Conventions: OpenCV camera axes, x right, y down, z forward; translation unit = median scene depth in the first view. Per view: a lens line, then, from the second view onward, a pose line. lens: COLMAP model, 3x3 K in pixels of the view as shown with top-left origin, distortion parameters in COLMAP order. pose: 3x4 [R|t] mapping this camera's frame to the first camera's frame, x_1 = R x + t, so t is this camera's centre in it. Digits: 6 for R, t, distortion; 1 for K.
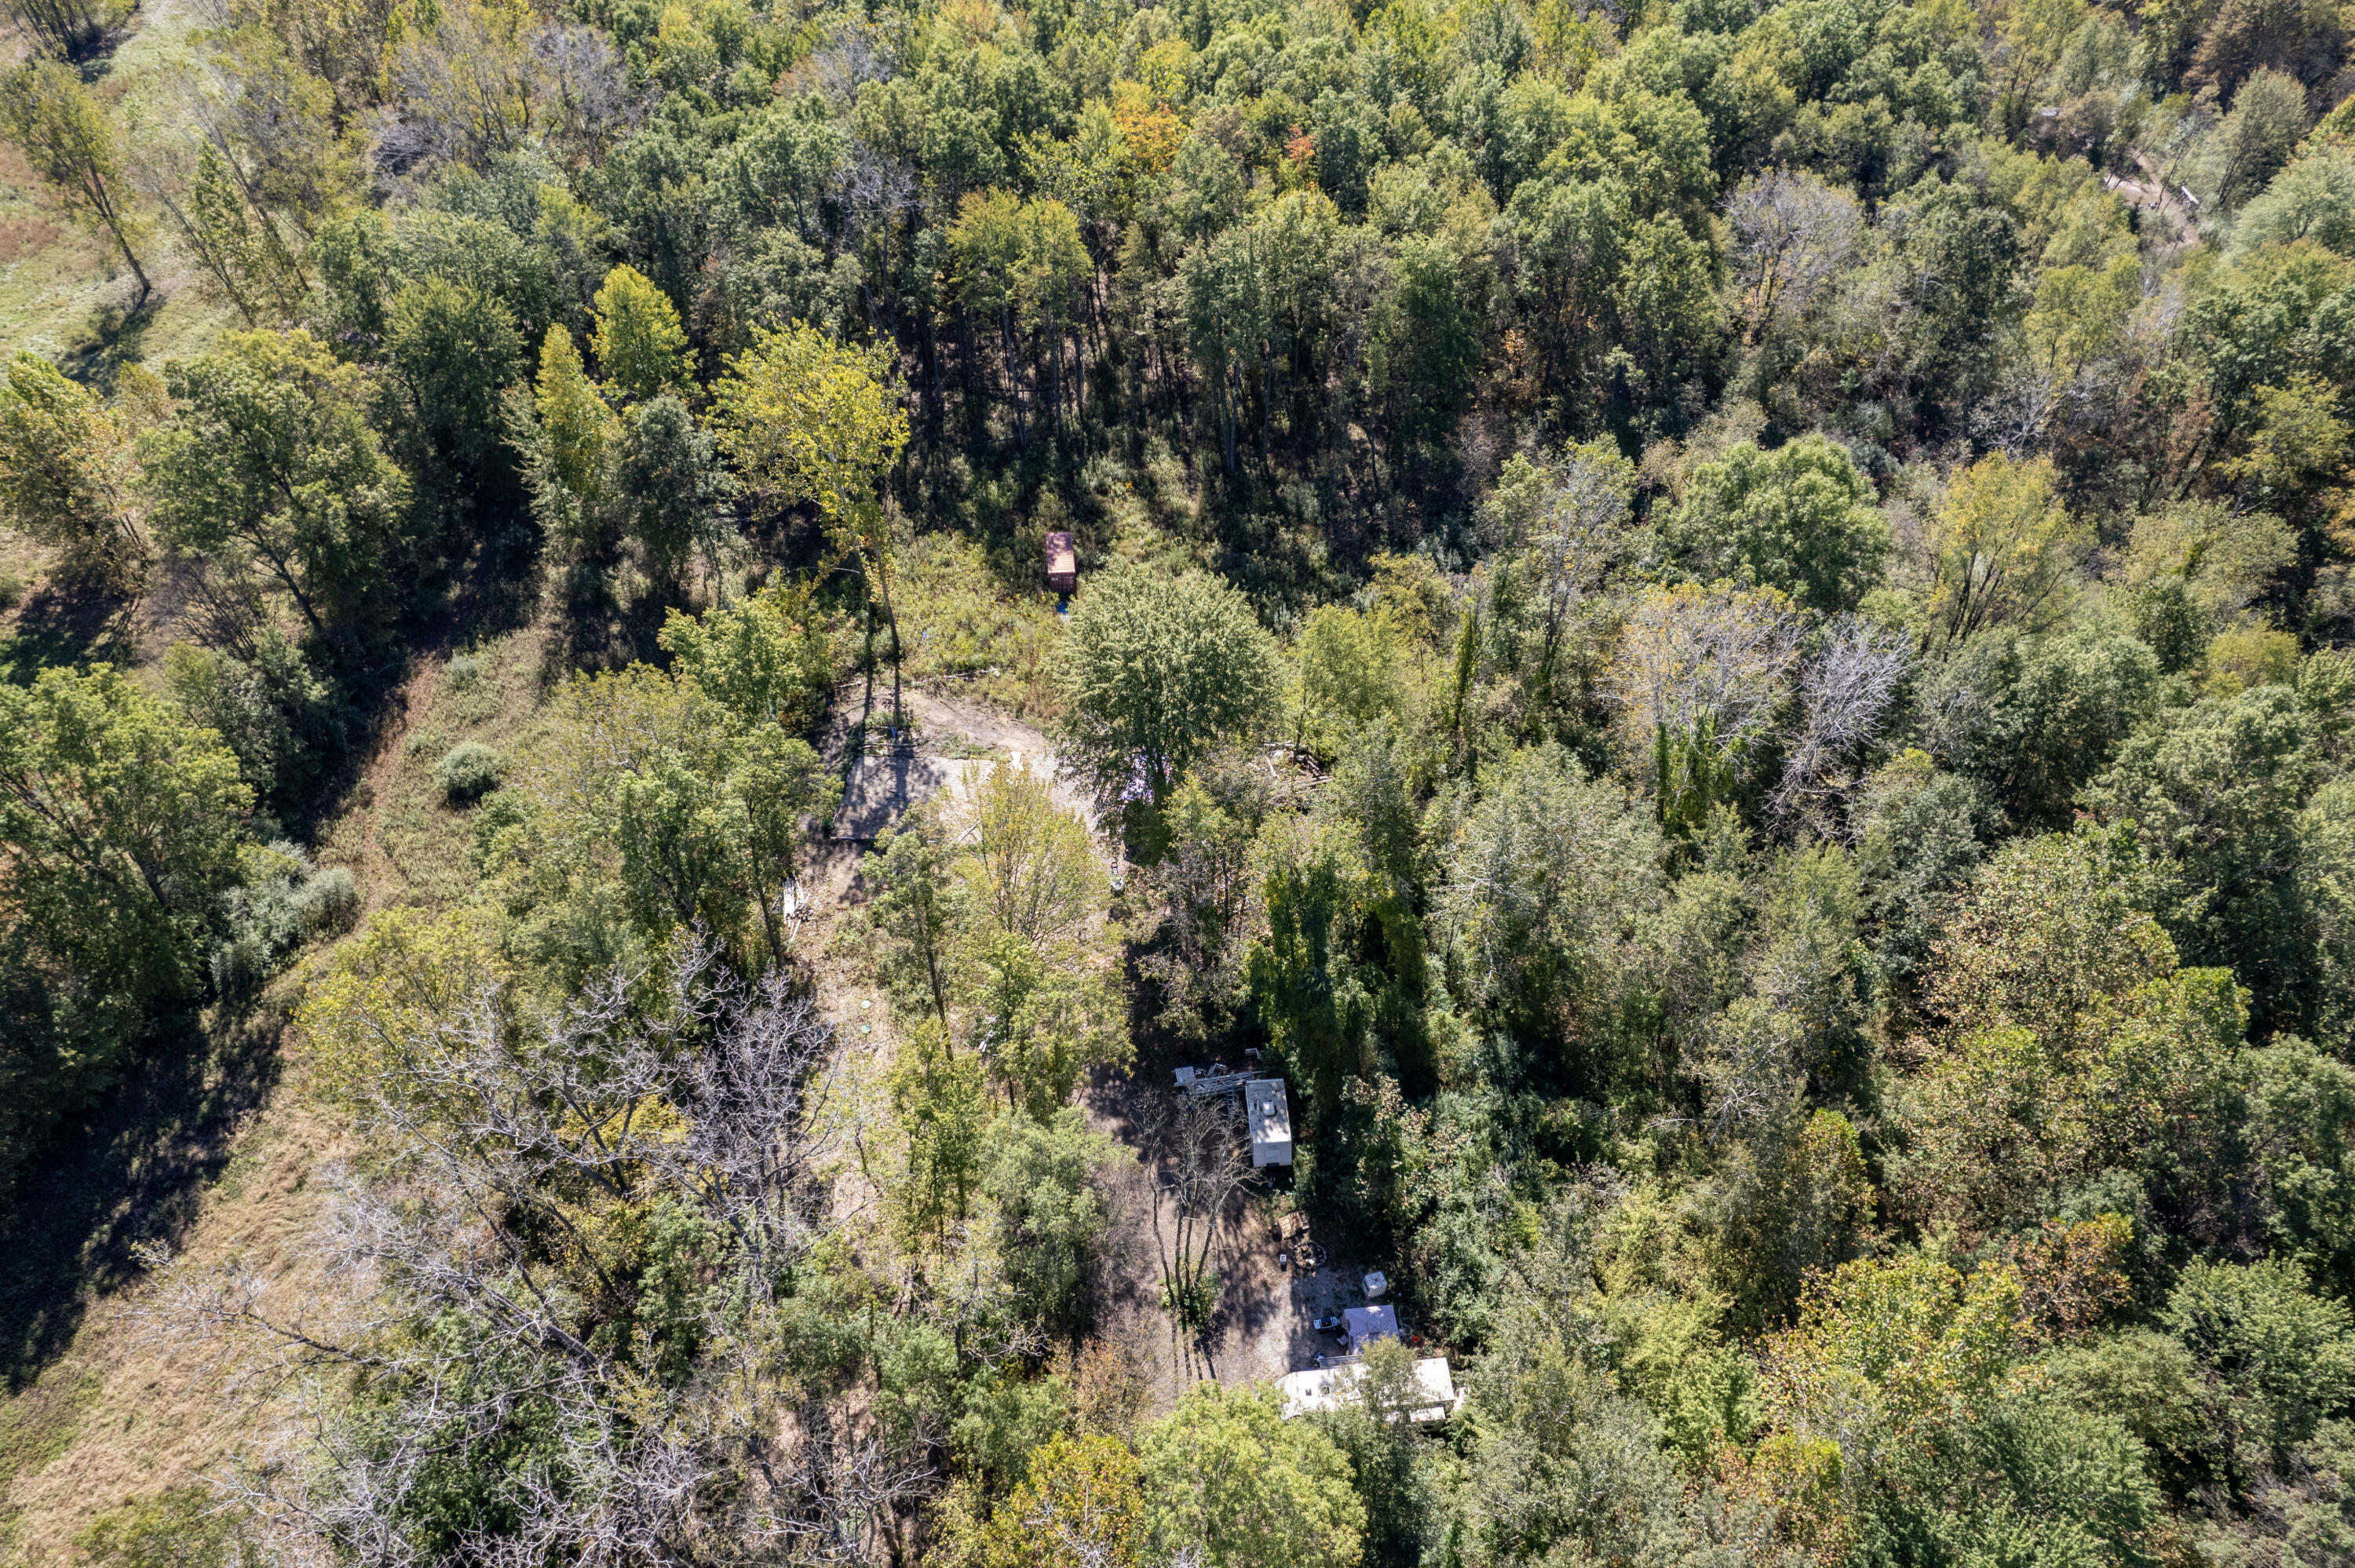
lens RADIAL K [[1509.8, 0, 1187.0], [0, 1509.8, 800.2], [0, 0, 1]] dist [-0.082426, 0.075833]
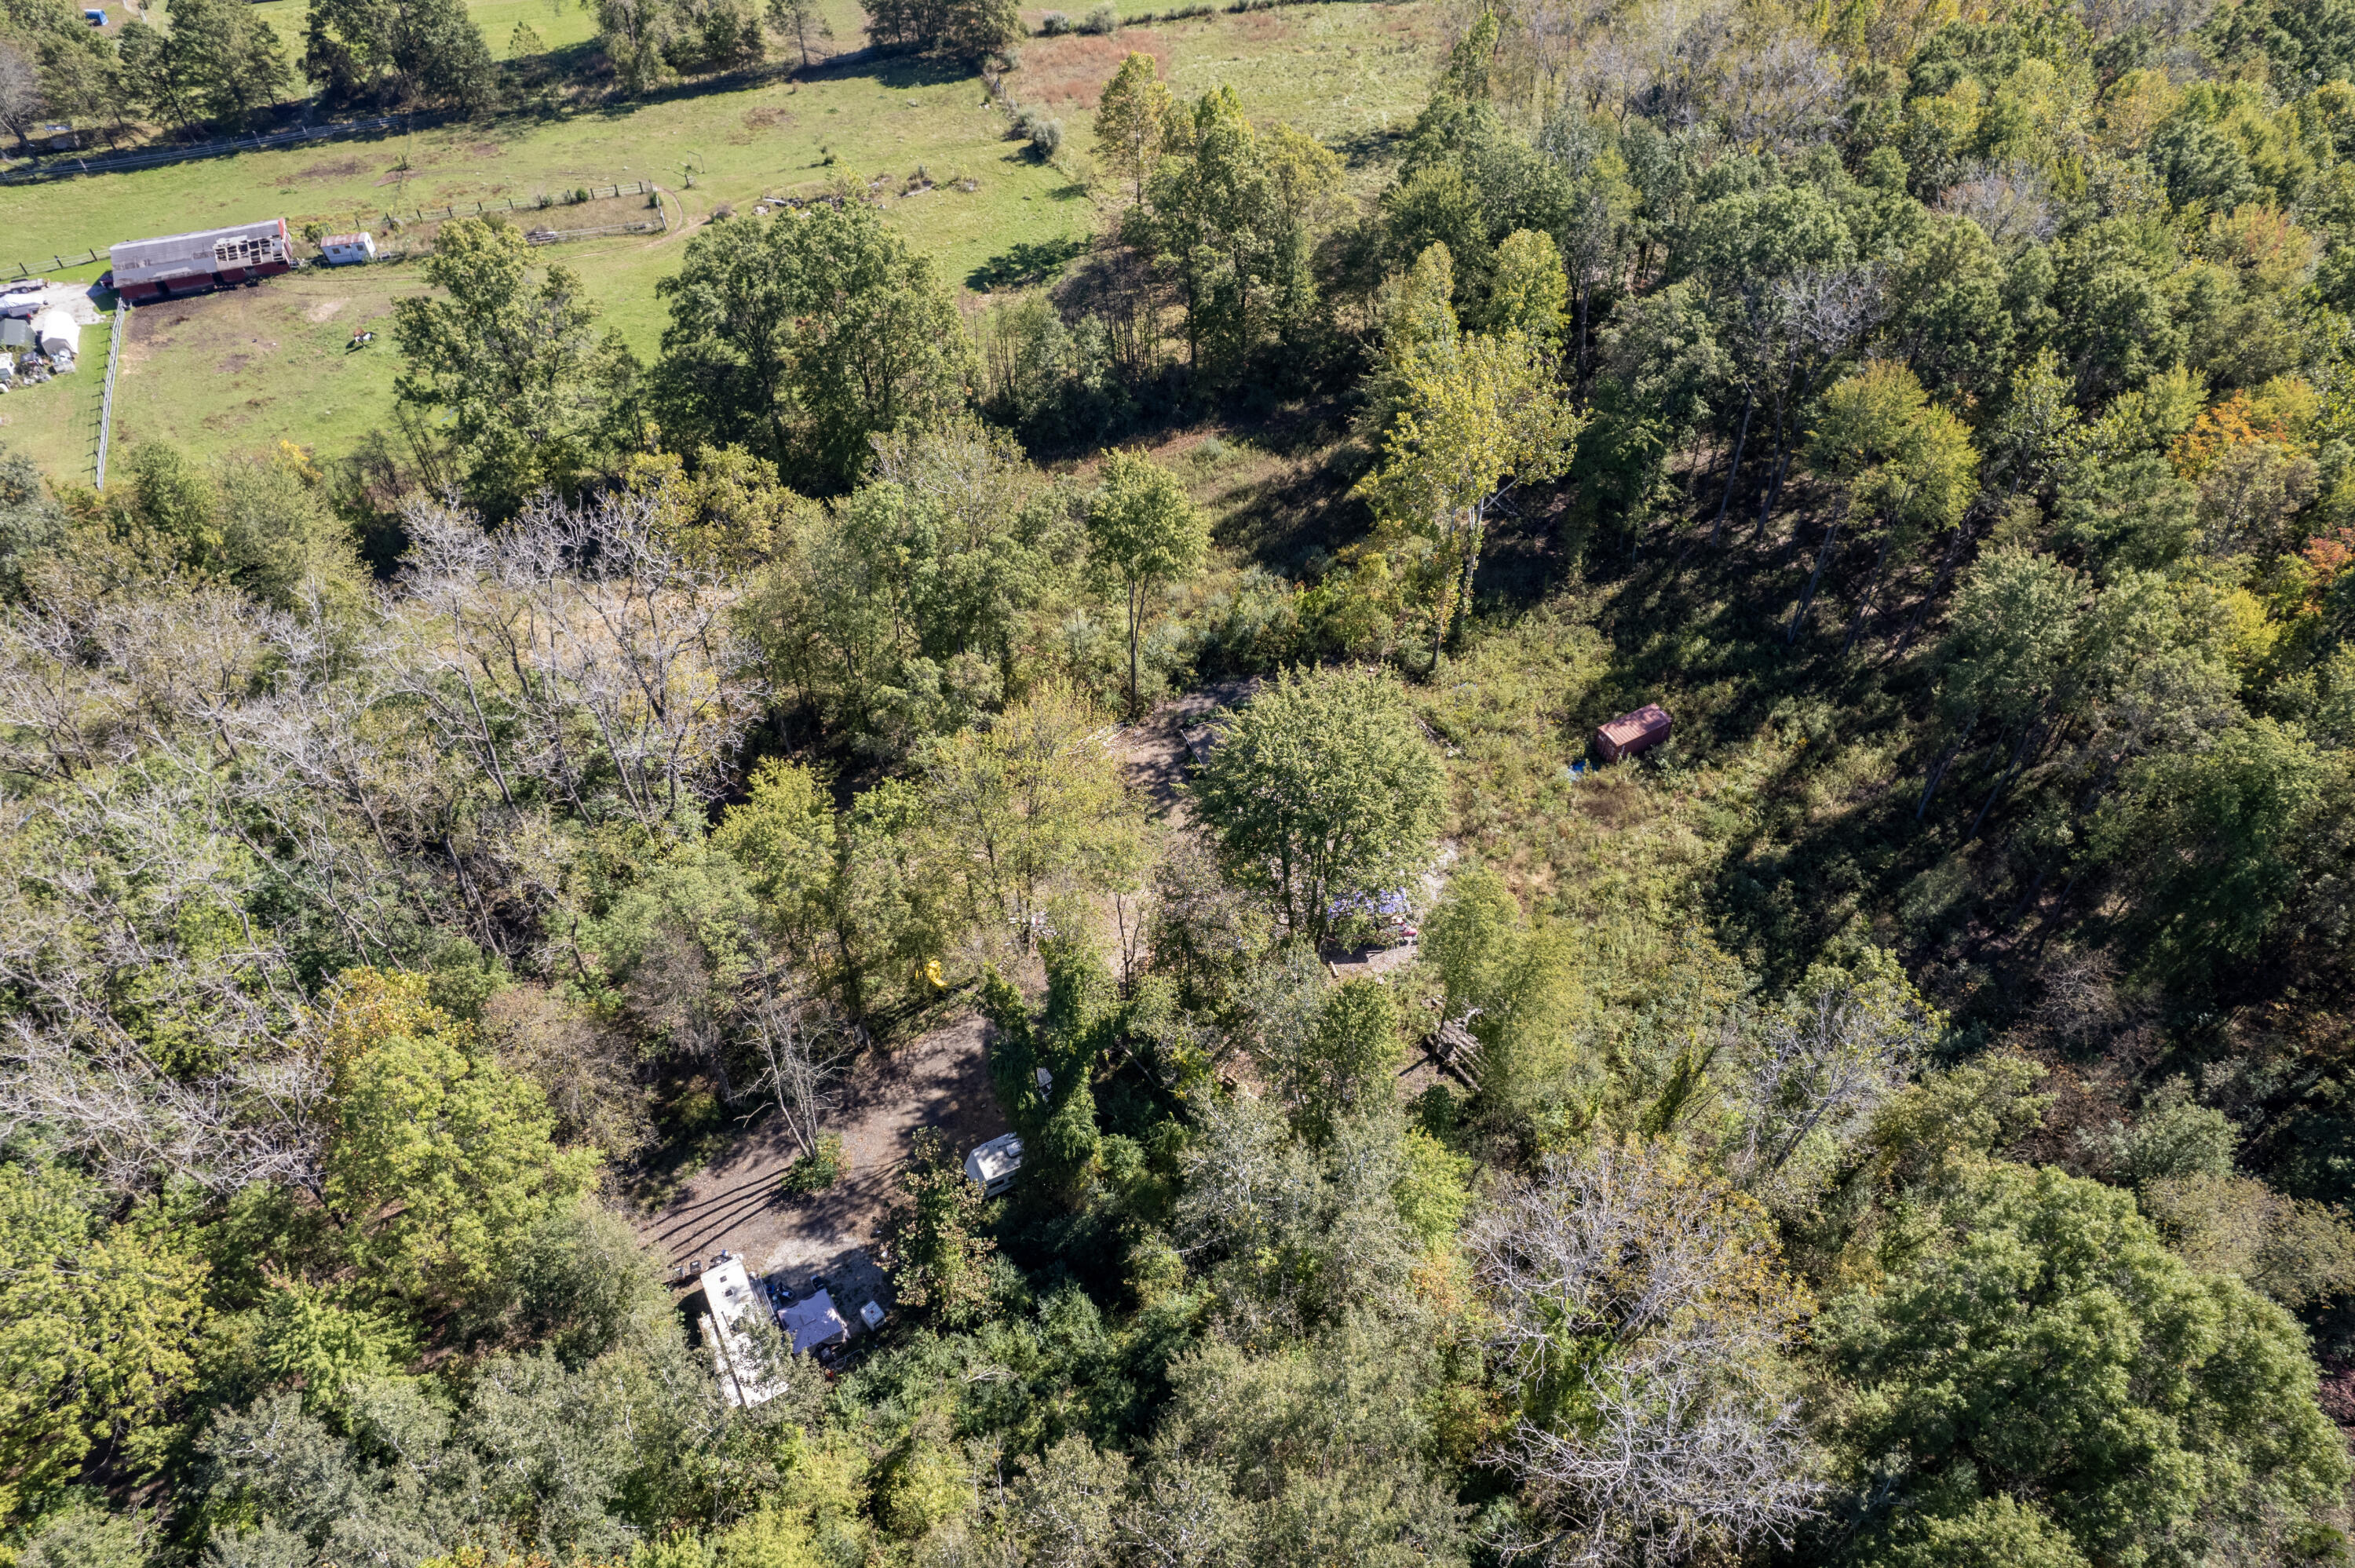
lens RADIAL K [[1509.8, 0, 1187.0], [0, 1509.8, 800.2], [0, 0, 1]] dist [-0.082426, 0.075833]
pose [[0.404793, 0.663017, -0.629723, 0.416360], [-0.669401, 0.684012, 0.289877, -0.224929], [0.622932, 0.304197, 0.720708, 0.227811]]
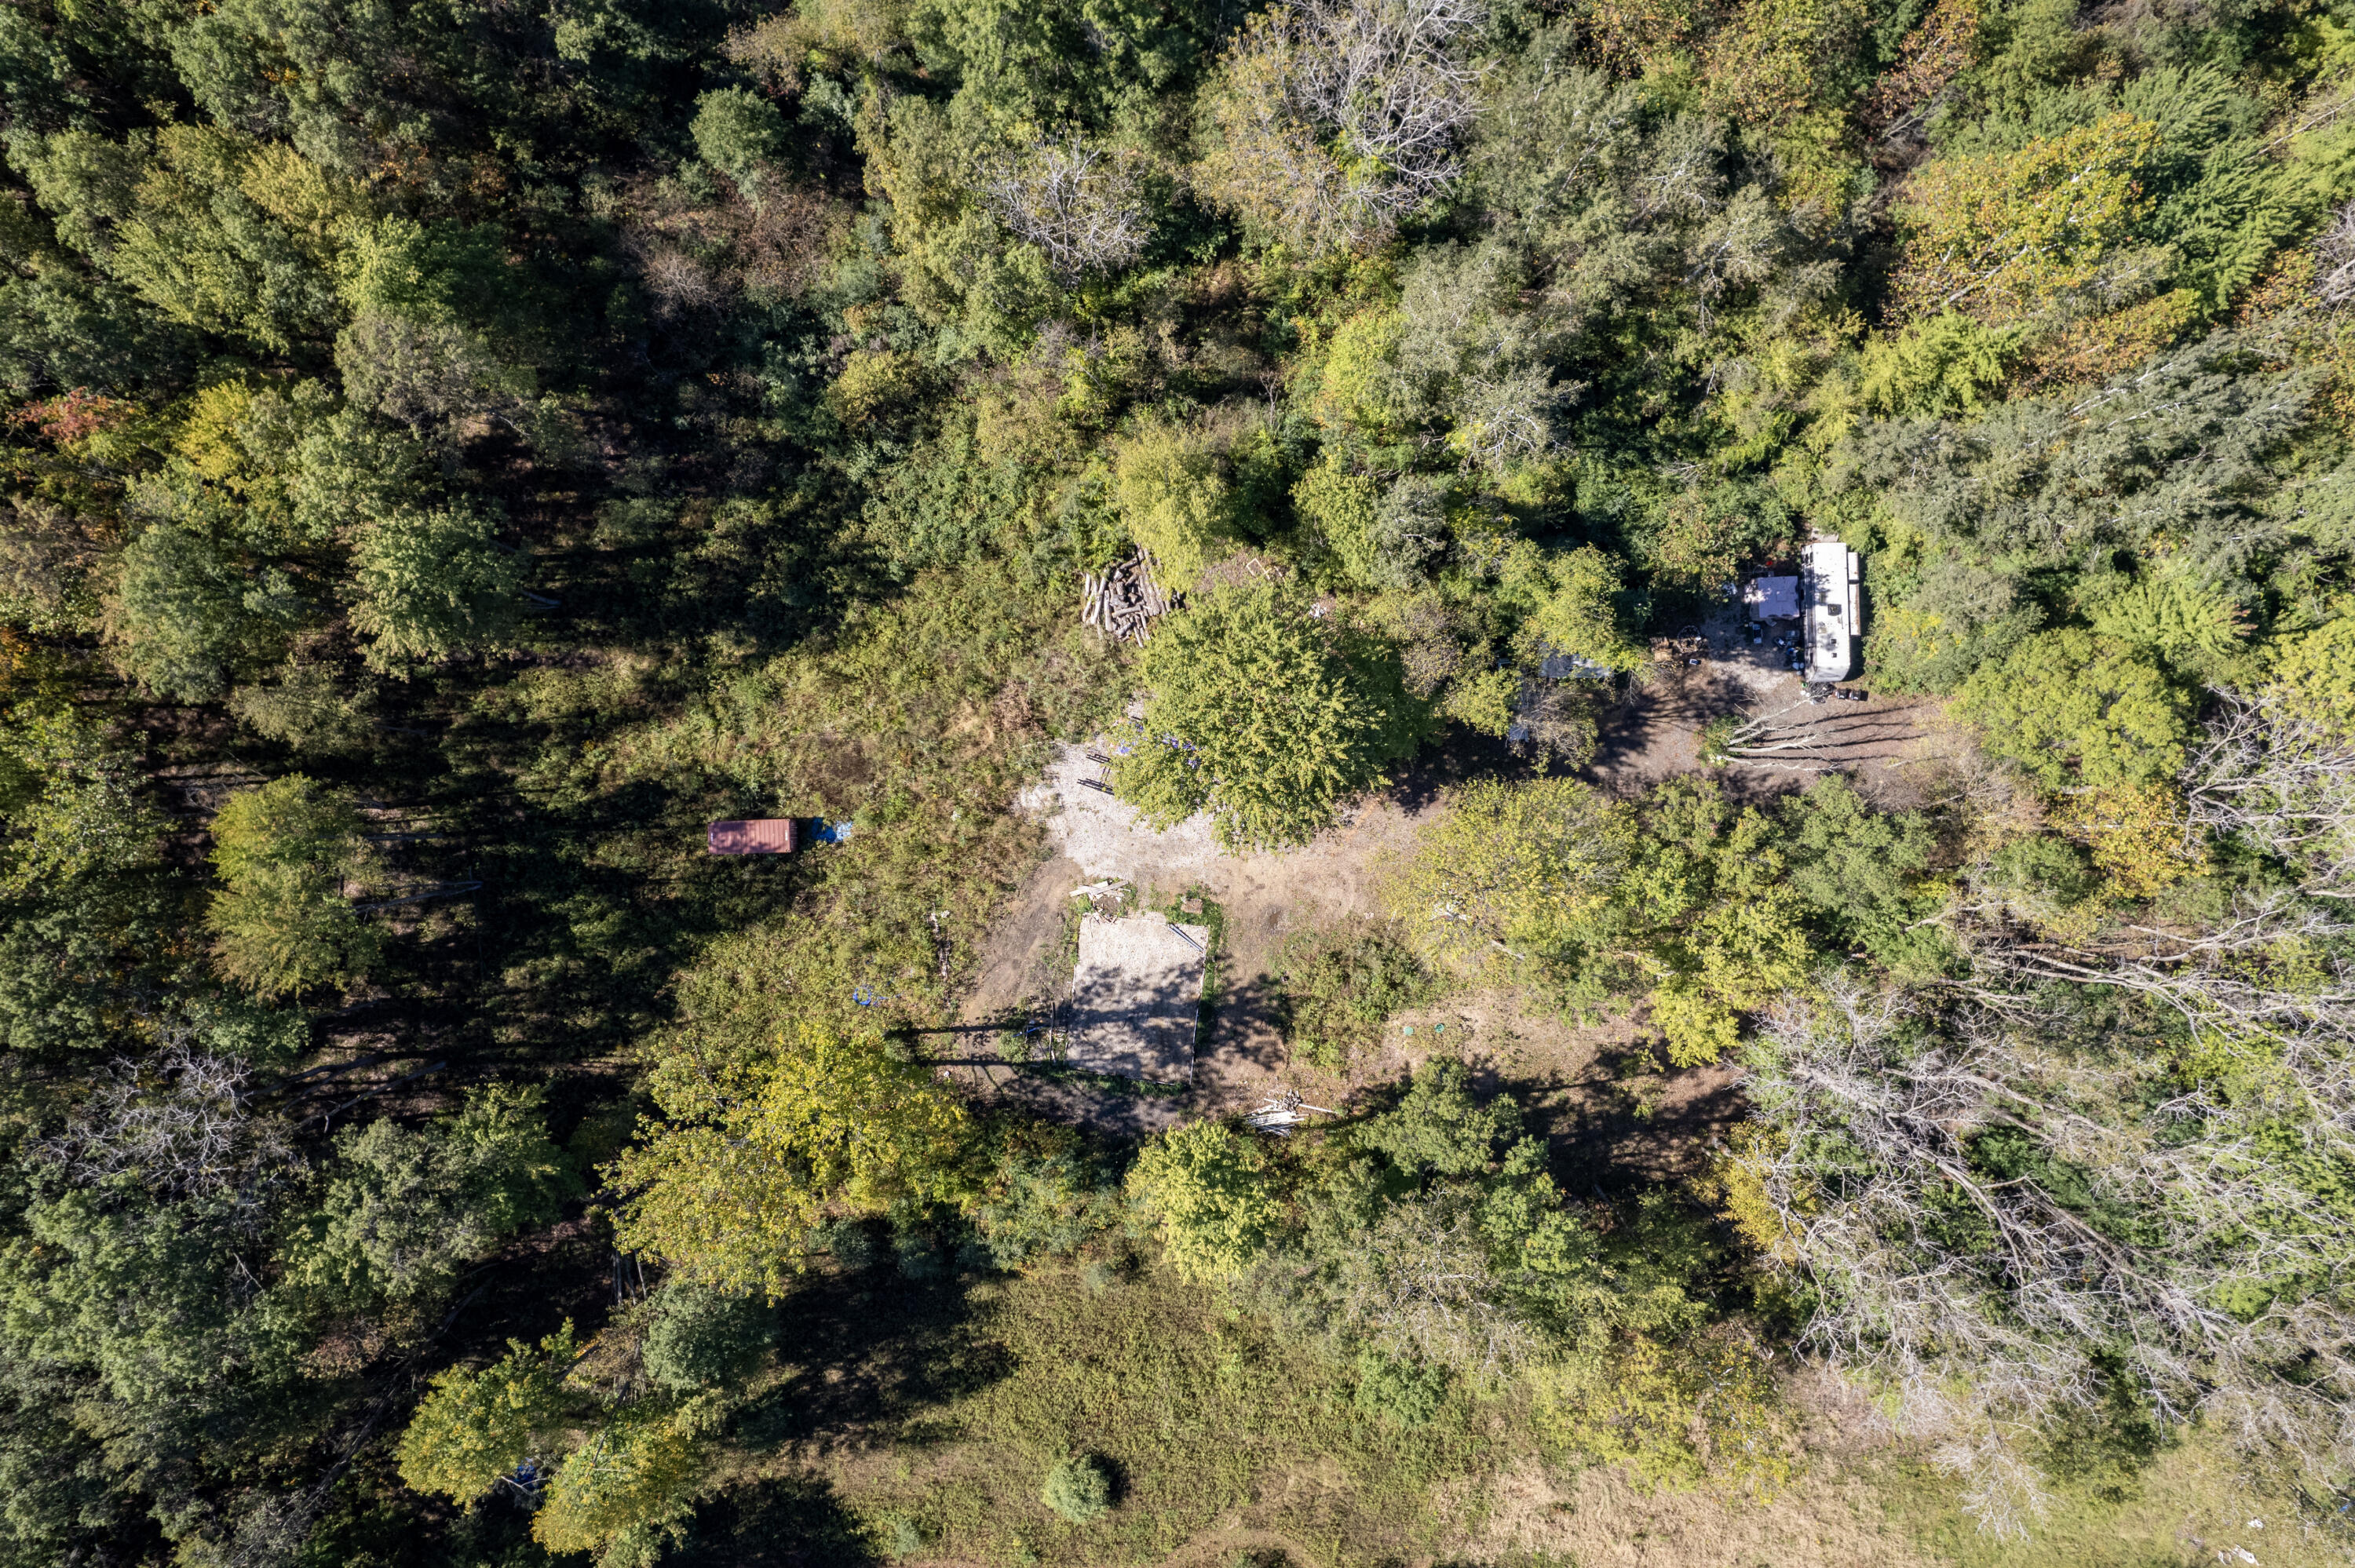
lens RADIAL K [[1509.8, 0, 1187.0], [0, 1509.8, 800.2], [0, 0, 1]] dist [-0.082426, 0.075833]
pose [[0.063102, -0.997972, -0.008341, -0.045174], [0.733038, 0.040675, 0.678971, -0.563323], [-0.677255, -0.048958, 0.734118, 0.281543]]
